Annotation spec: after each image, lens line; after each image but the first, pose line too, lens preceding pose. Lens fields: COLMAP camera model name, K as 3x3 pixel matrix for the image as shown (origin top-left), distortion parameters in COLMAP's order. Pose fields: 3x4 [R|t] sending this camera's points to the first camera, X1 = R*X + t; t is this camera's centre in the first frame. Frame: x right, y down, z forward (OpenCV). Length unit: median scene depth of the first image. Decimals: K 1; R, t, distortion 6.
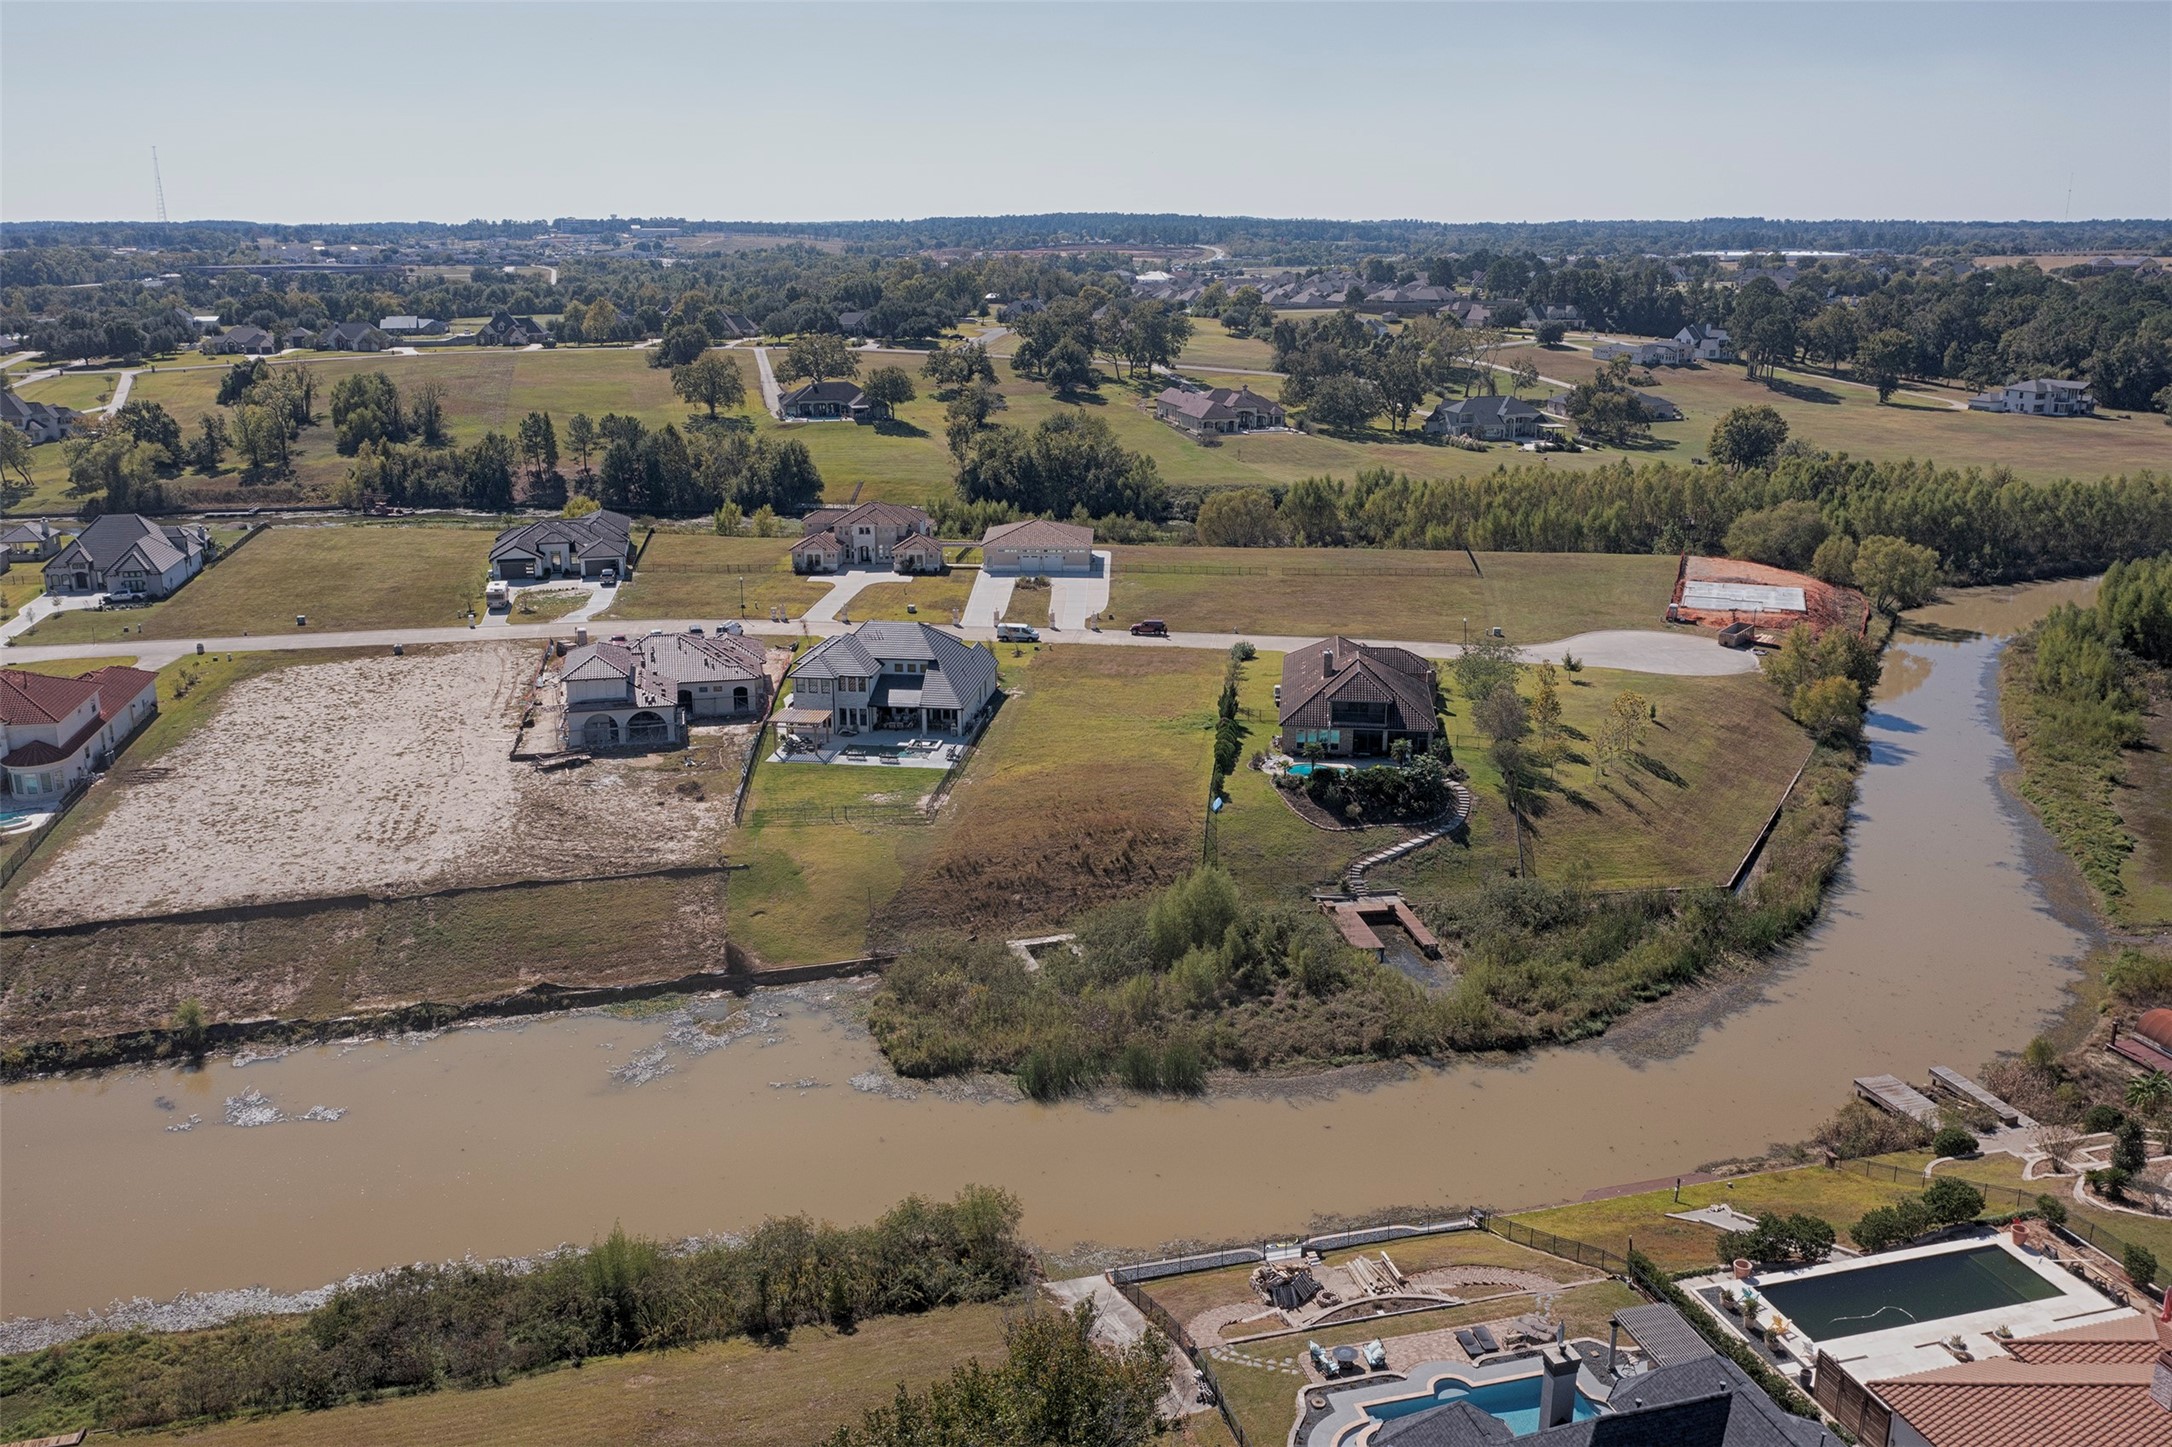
lens RADIAL K [[1751.1, 0, 1080.0], [0, 1751.1, 723.9], [0, 0, 1]] dist [-0.004000, 0.013869]
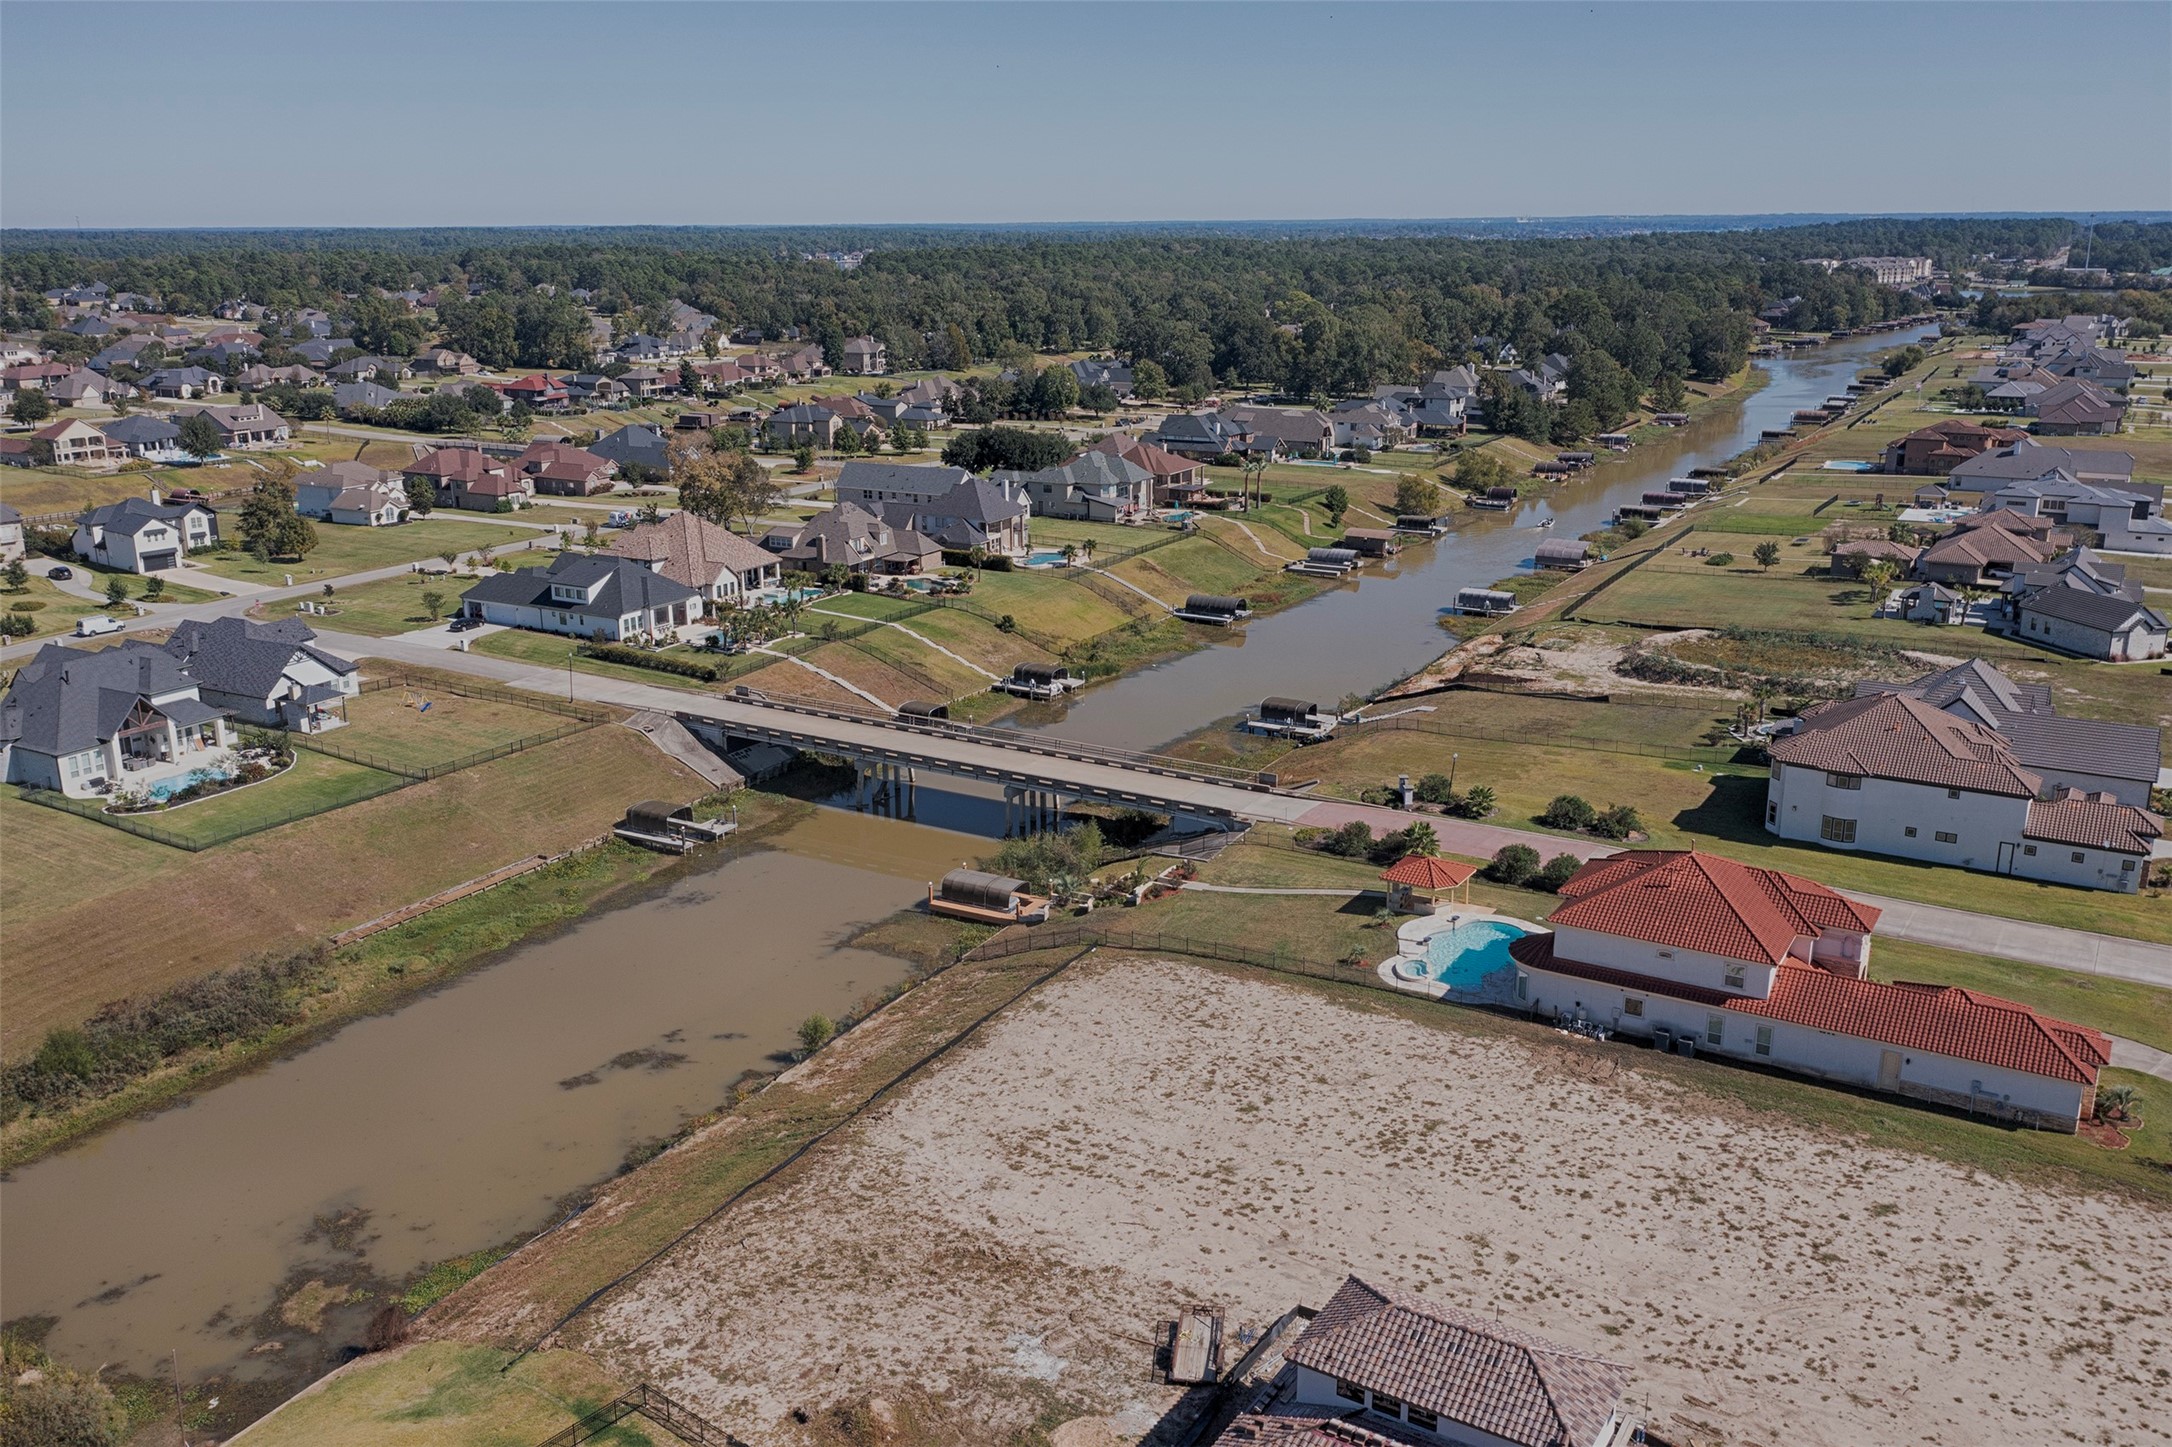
lens RADIAL K [[1786.2, 0, 1080.7], [0, 1786.2, 718.1], [0, 0, 1]] dist [-0.003605, 0.009566]
pose [[-0.706199, 0.196043, -0.680331, 0.013606], [-0.189989, 0.873188, 0.448829, -0.183692], [0.682047, 0.446218, -0.579398, 0.636032]]
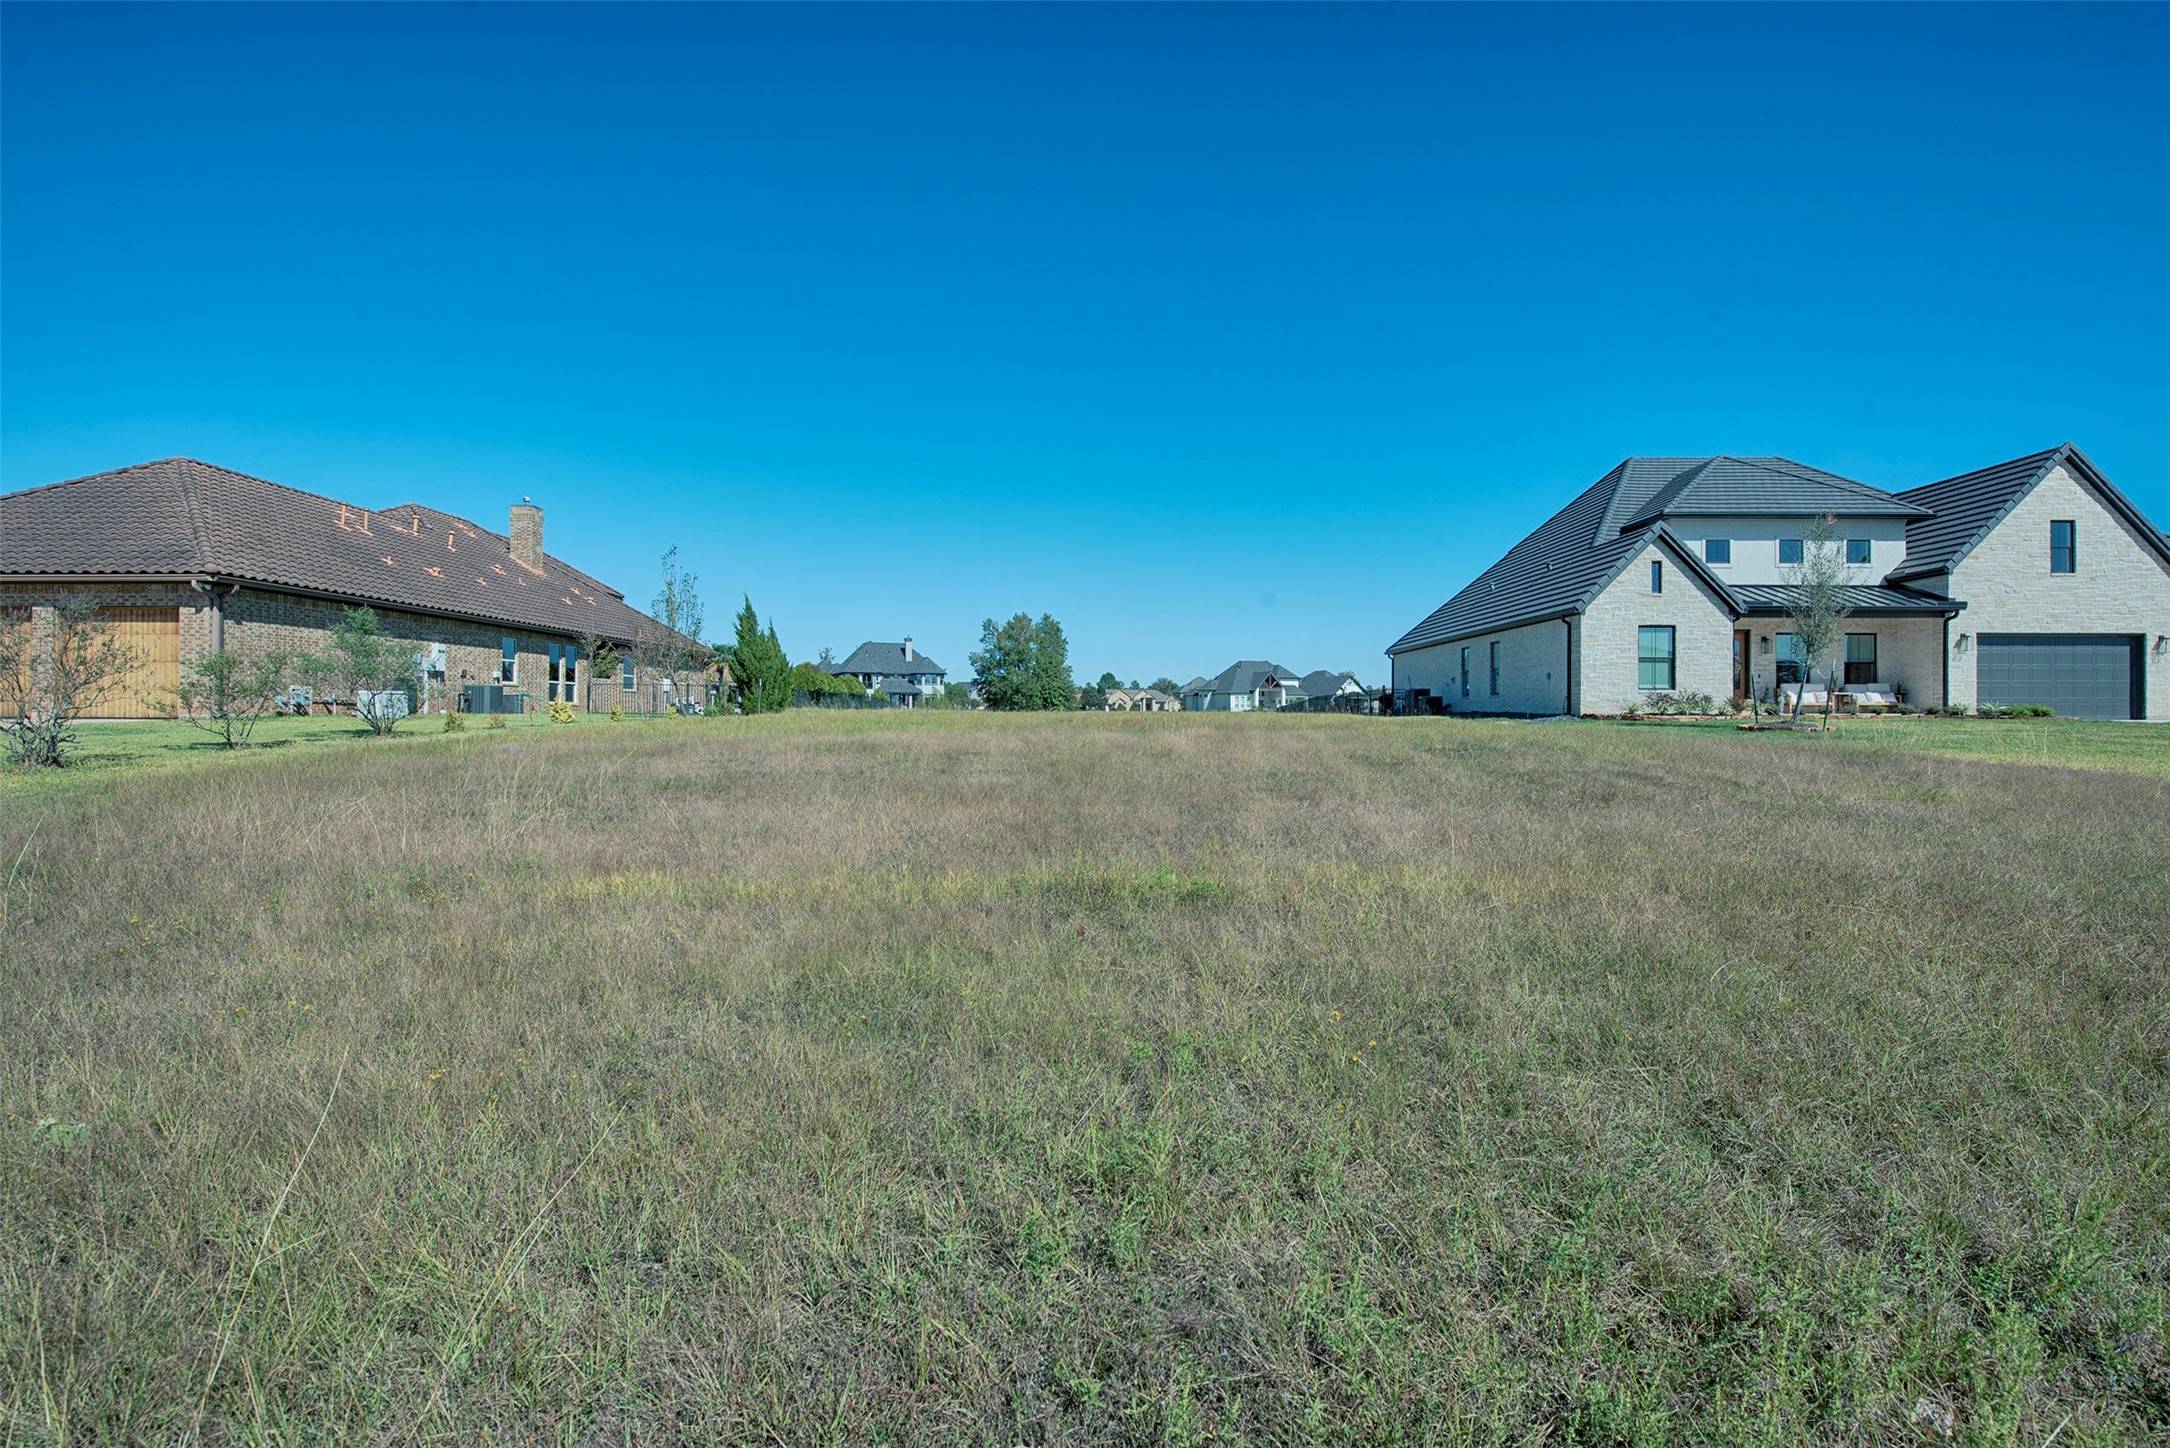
lens RADIAL K [[1047.7, 0, 1103.1], [0, 1047.7, 718.6], [0, 0, 1]] dist [-0.005741, -0.001127]
pose [[-0.991578, -0.001175, -0.129509, 0.024043], [-0.037207, 0.960391, 0.276162, -0.036951], [0.124055, 0.278655, -0.952345, 0.708575]]
